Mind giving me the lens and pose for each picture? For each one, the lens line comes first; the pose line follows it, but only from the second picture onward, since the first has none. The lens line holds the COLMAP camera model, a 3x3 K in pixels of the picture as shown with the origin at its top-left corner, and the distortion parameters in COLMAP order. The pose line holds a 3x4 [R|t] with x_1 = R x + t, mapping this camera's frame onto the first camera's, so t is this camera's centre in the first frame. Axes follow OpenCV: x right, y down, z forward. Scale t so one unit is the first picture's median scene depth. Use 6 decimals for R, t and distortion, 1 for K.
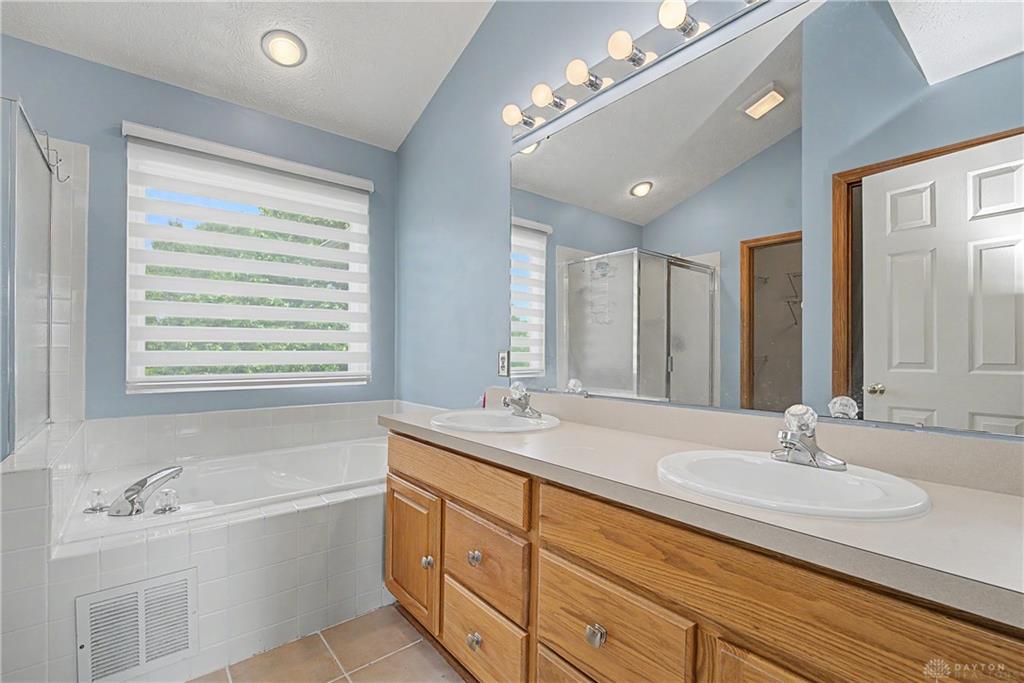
lens RADIAL K [[452.2, 0, 512.0], [0, 452.2, 347.6], [0, 0, 1]] dist [-0.016164, 0.002241]
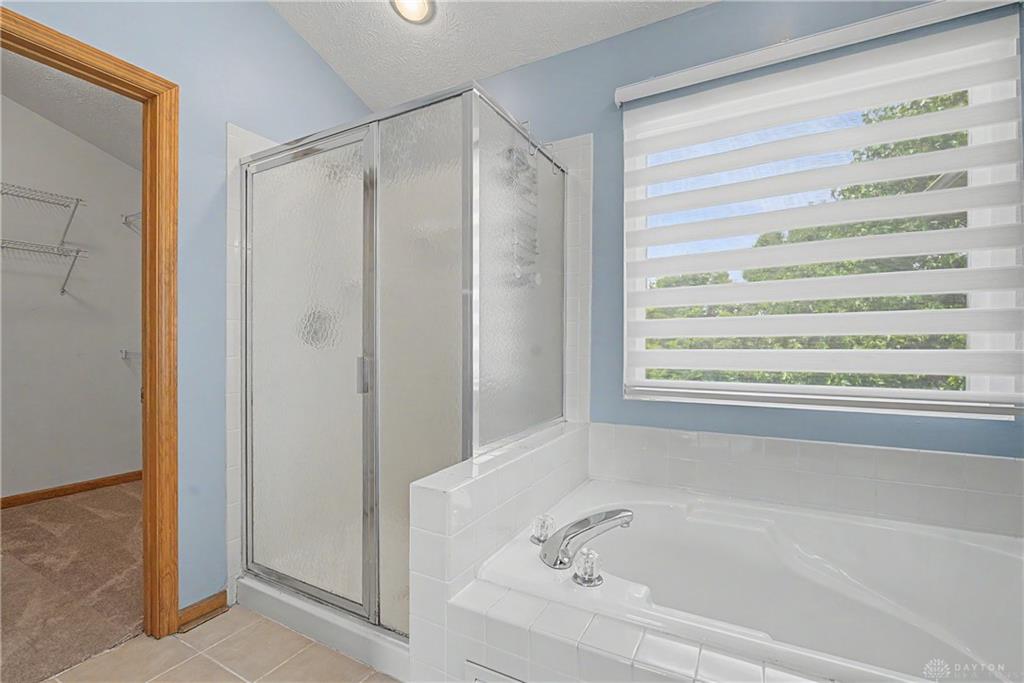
lens RADIAL K [[452.2, 0, 510.6], [0, 452.2, 346.8], [0, 0, 1]] dist [-0.016164, 0.002241]
pose [[0.362686, -0.002831, -0.931907, -0.118329], [0.008190, 0.999966, 0.000150, -0.000305], [0.931875, -0.007687, 0.362697, 0.464682]]
